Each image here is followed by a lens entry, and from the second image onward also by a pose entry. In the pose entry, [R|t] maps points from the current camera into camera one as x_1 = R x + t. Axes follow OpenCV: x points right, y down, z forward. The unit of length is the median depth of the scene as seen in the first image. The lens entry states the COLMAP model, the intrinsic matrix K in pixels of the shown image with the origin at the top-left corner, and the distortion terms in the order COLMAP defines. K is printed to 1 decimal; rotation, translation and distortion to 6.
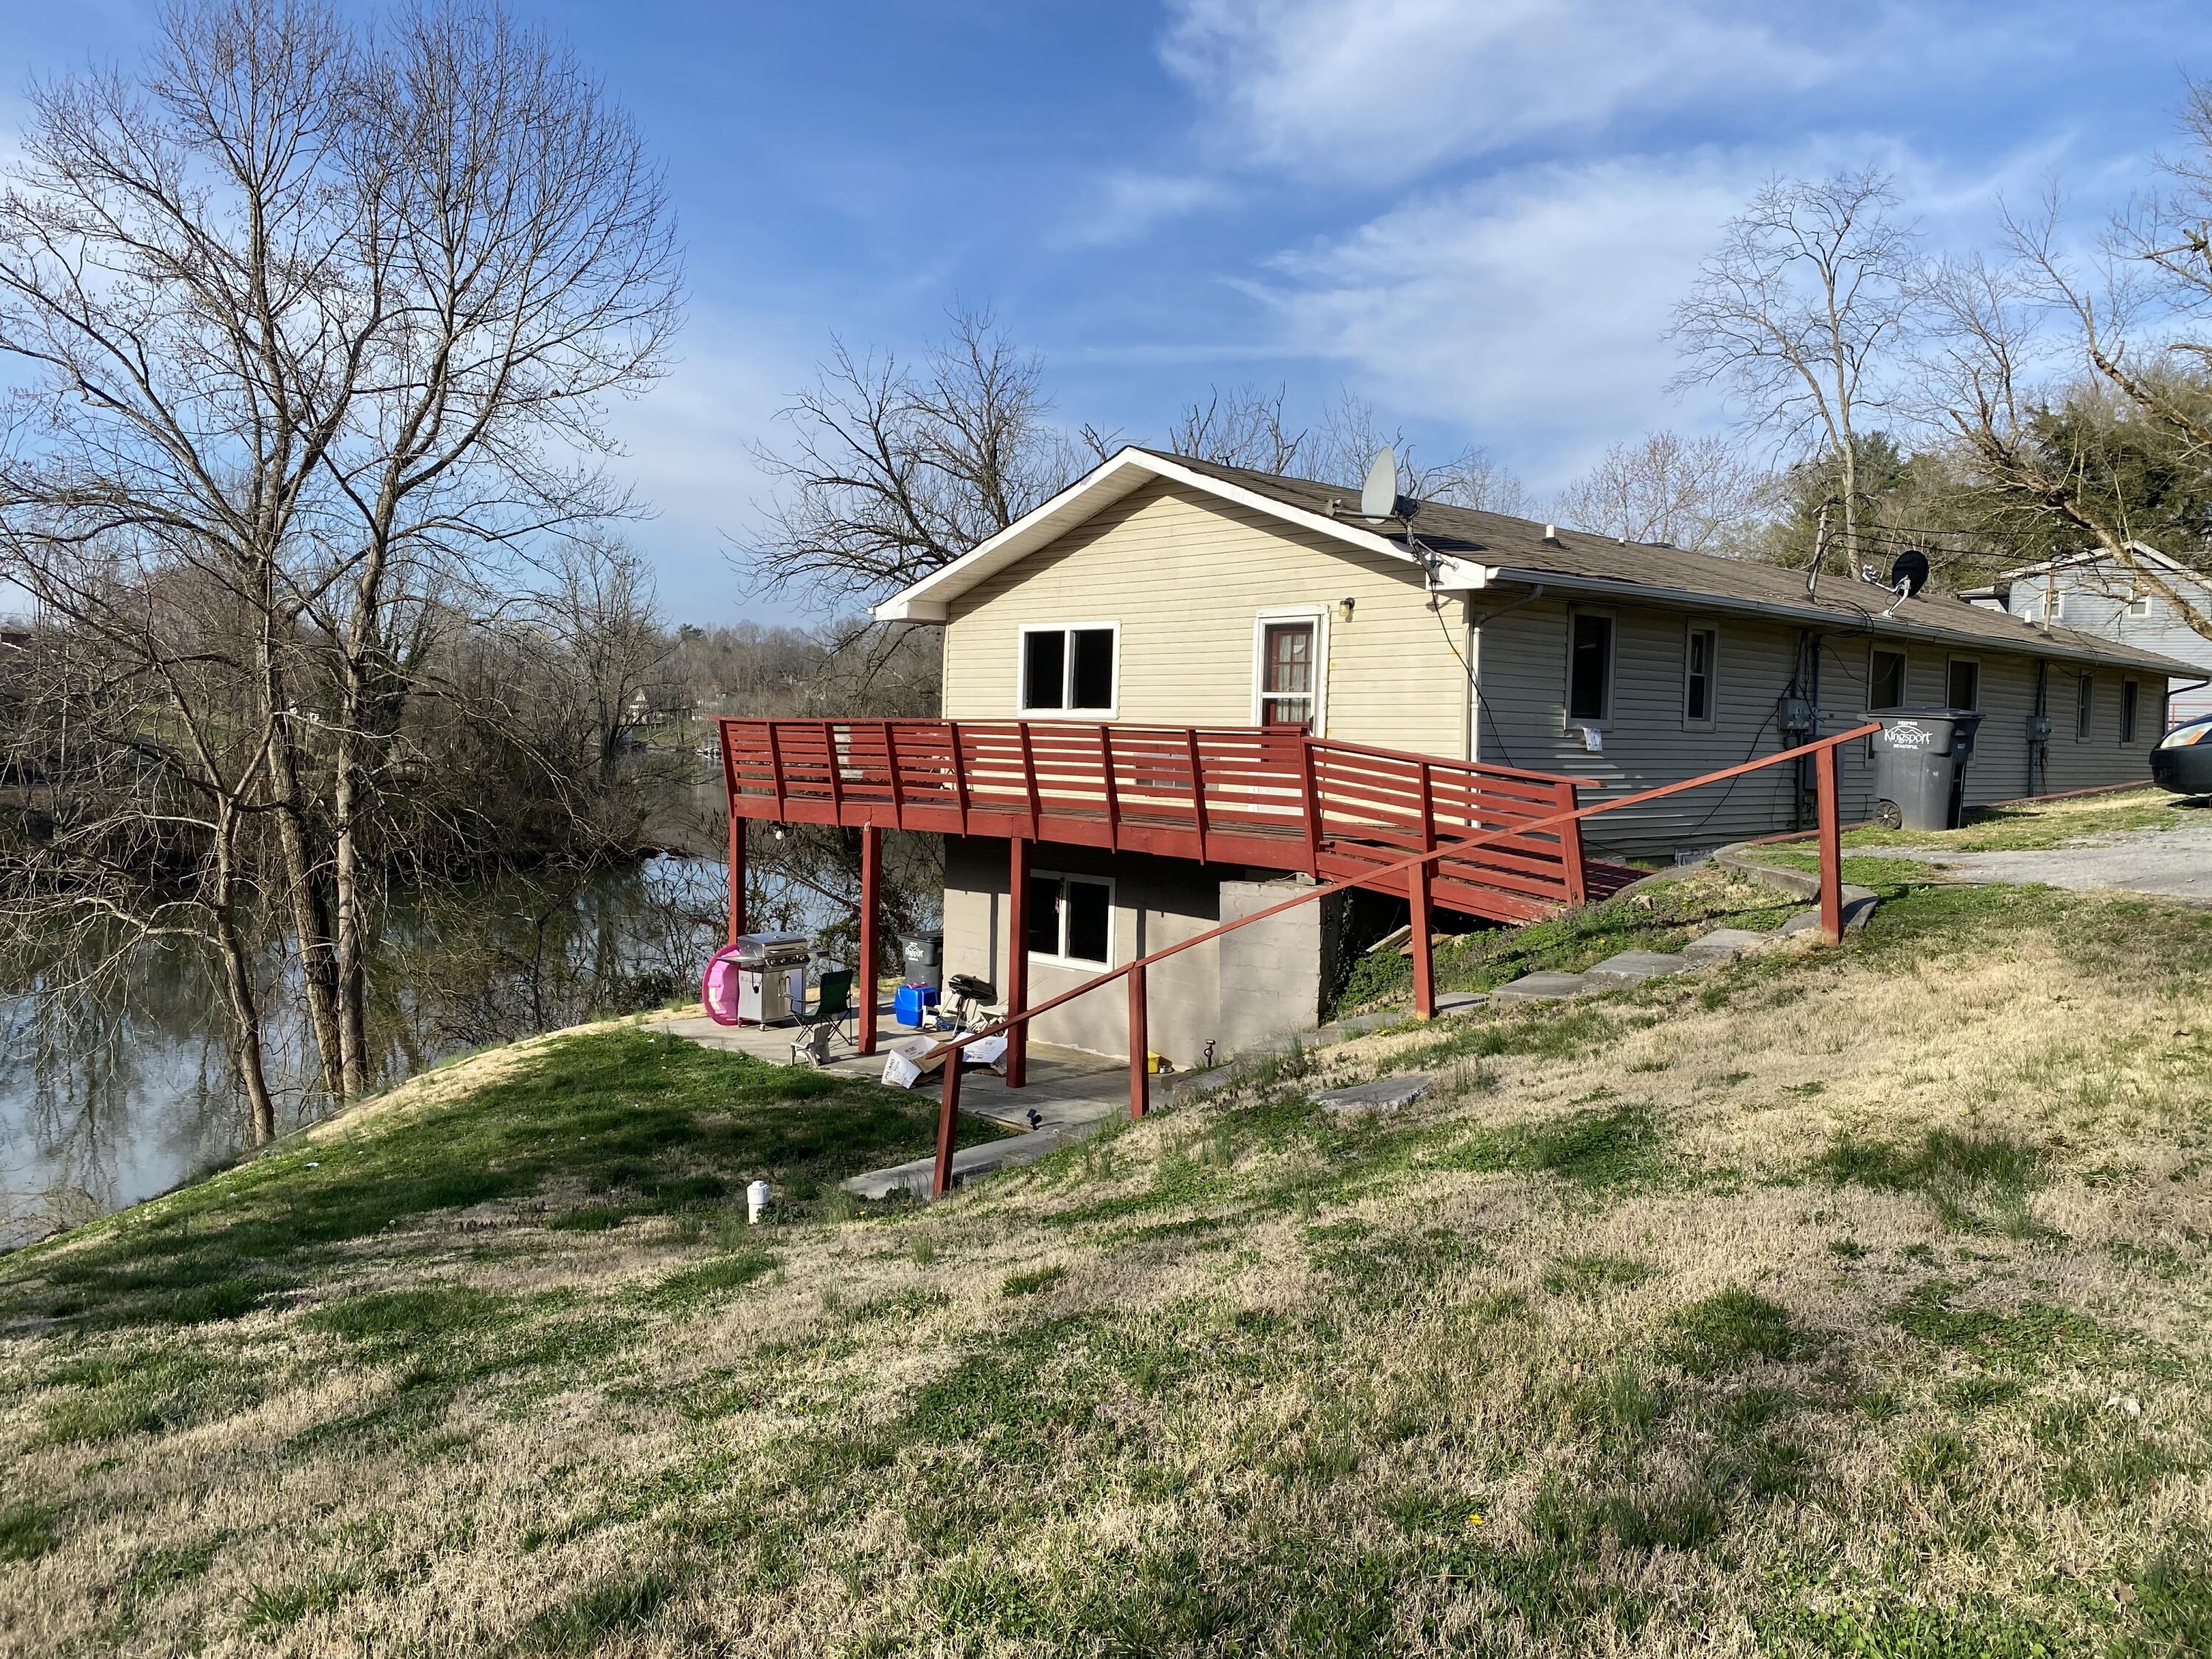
lens RADIAL K [[1670.1, 0, 1106.0], [0, 1670.1, 829.5], [0, 0, 1]] dist [0.032709, -0.033883]
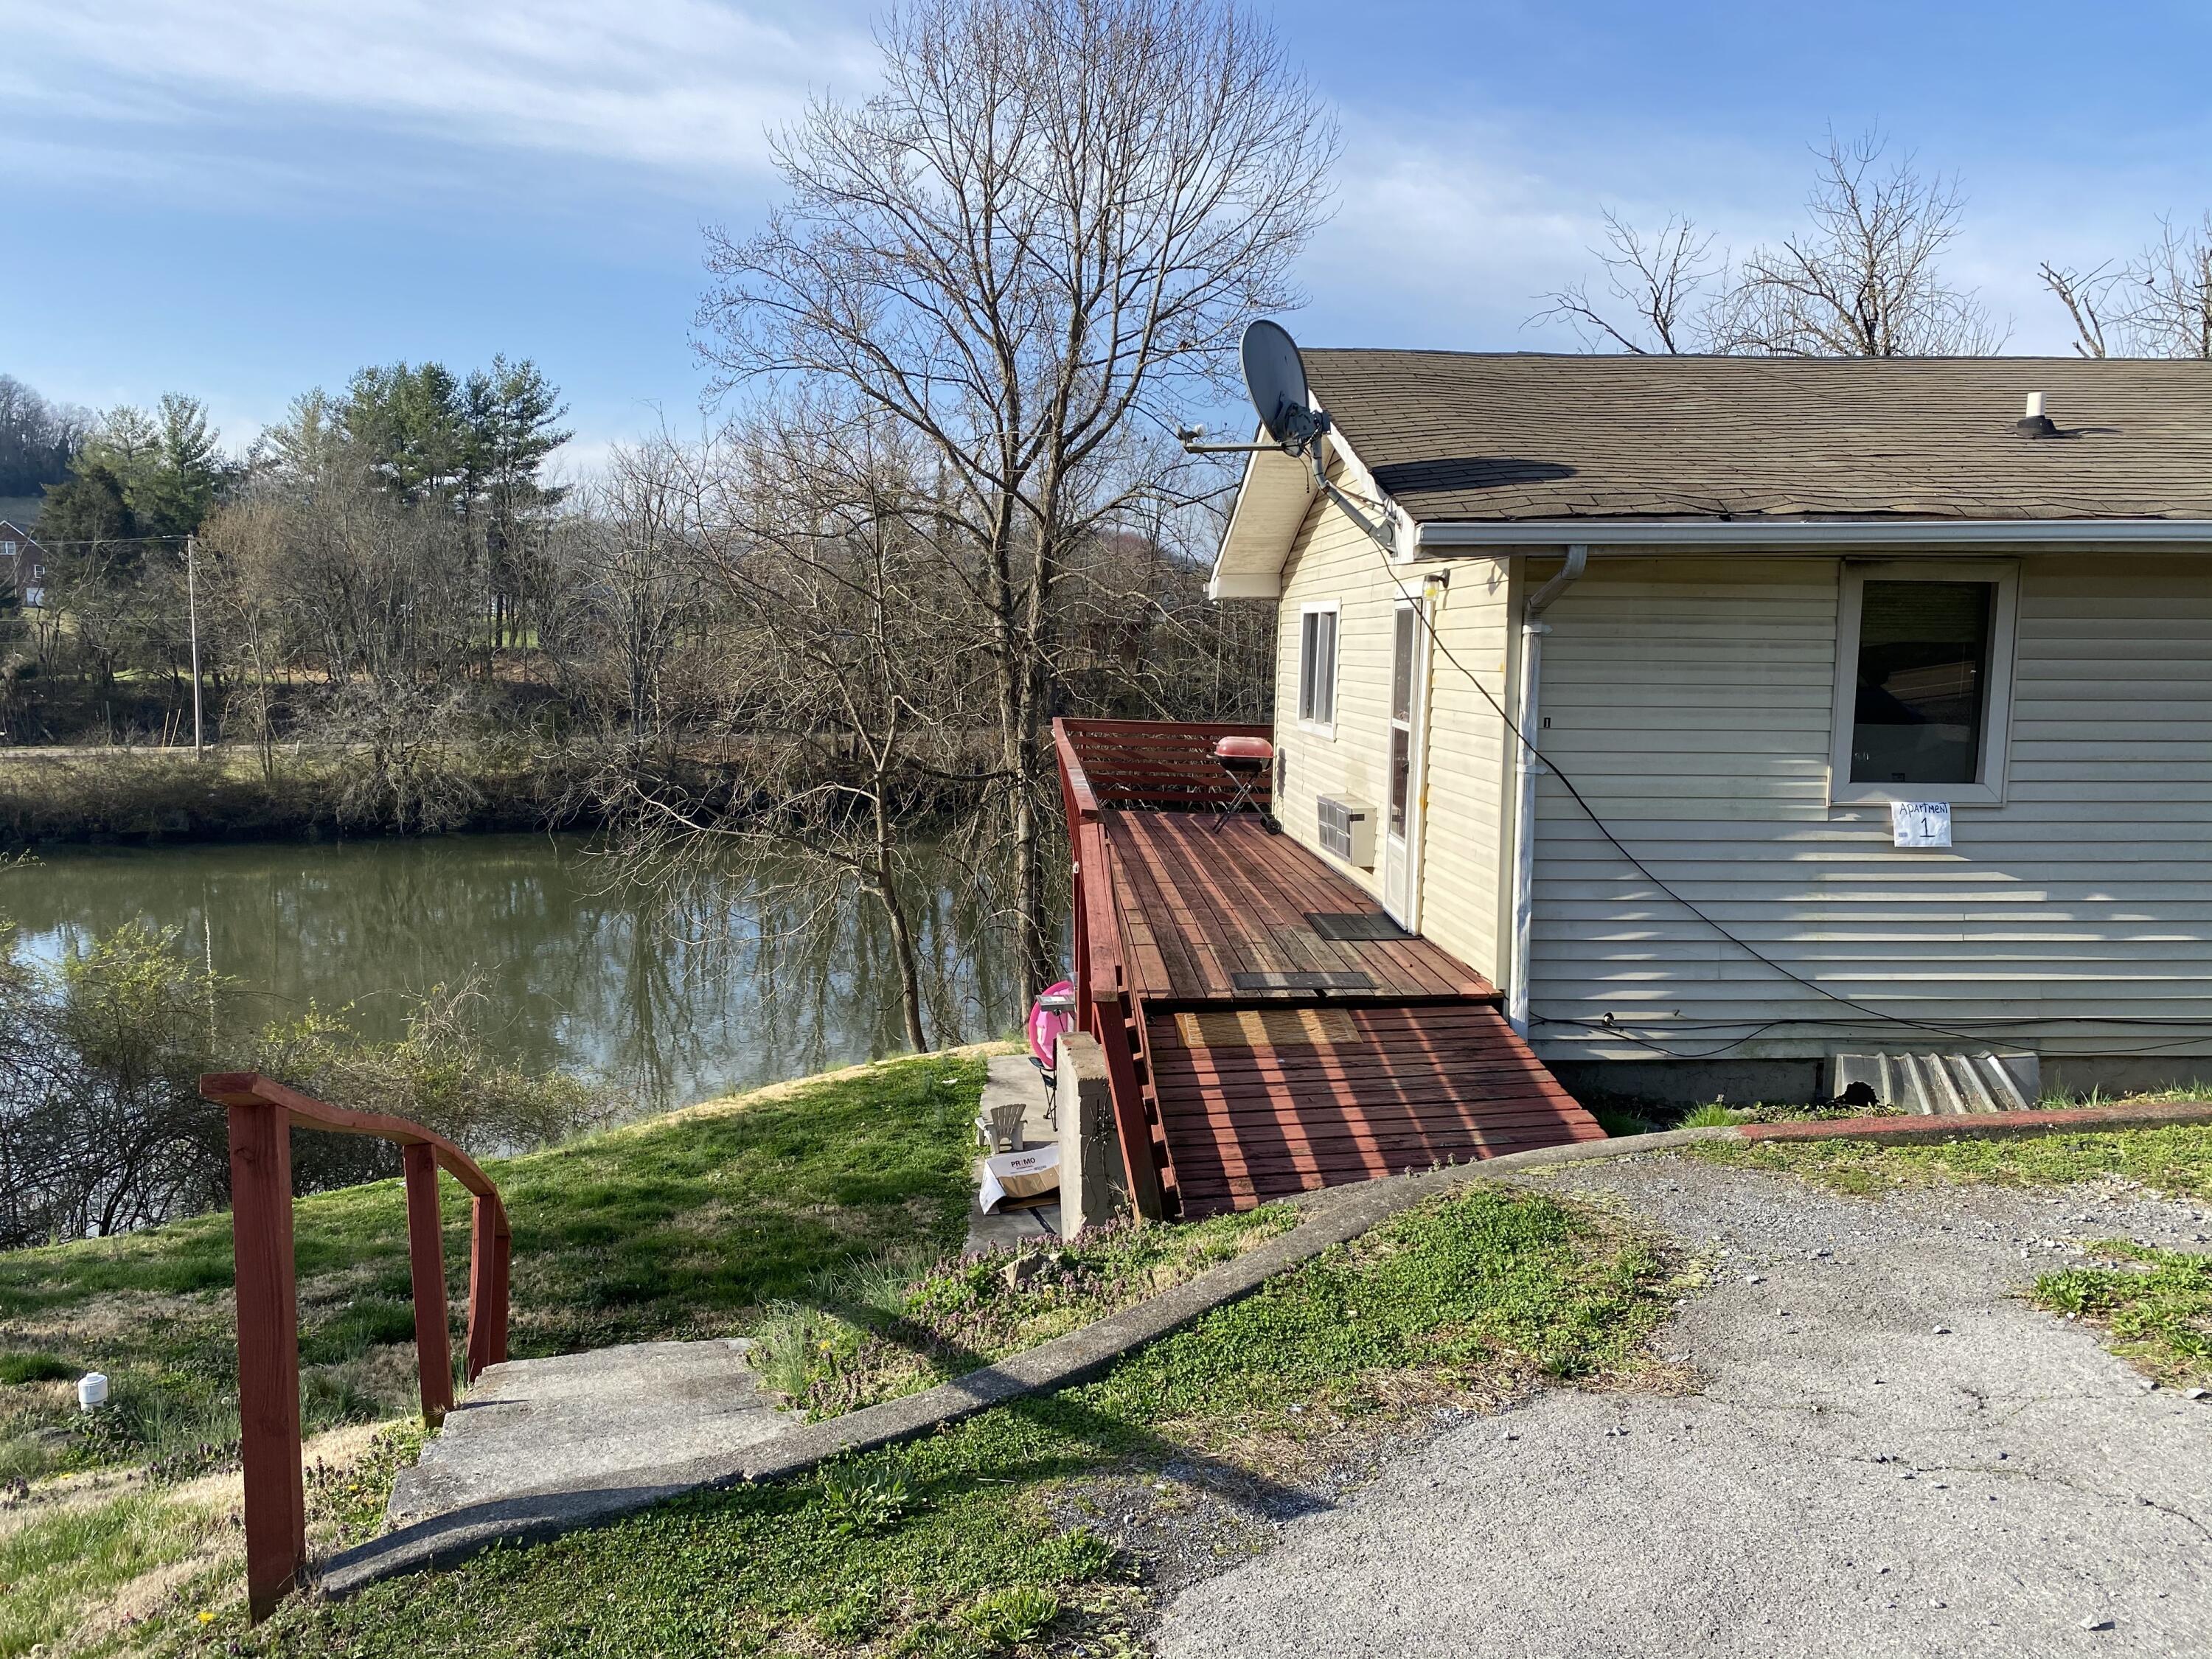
lens RADIAL K [[1670.1, 0, 1106.0], [0, 1670.1, 829.5], [0, 0, 1]] dist [0.032709, -0.033883]
pose [[0.761429, 0.057104, -0.645729, 0.427173], [-0.025885, 0.997996, 0.057733, -0.074027], [0.647732, -0.027245, 0.761381, 0.441485]]
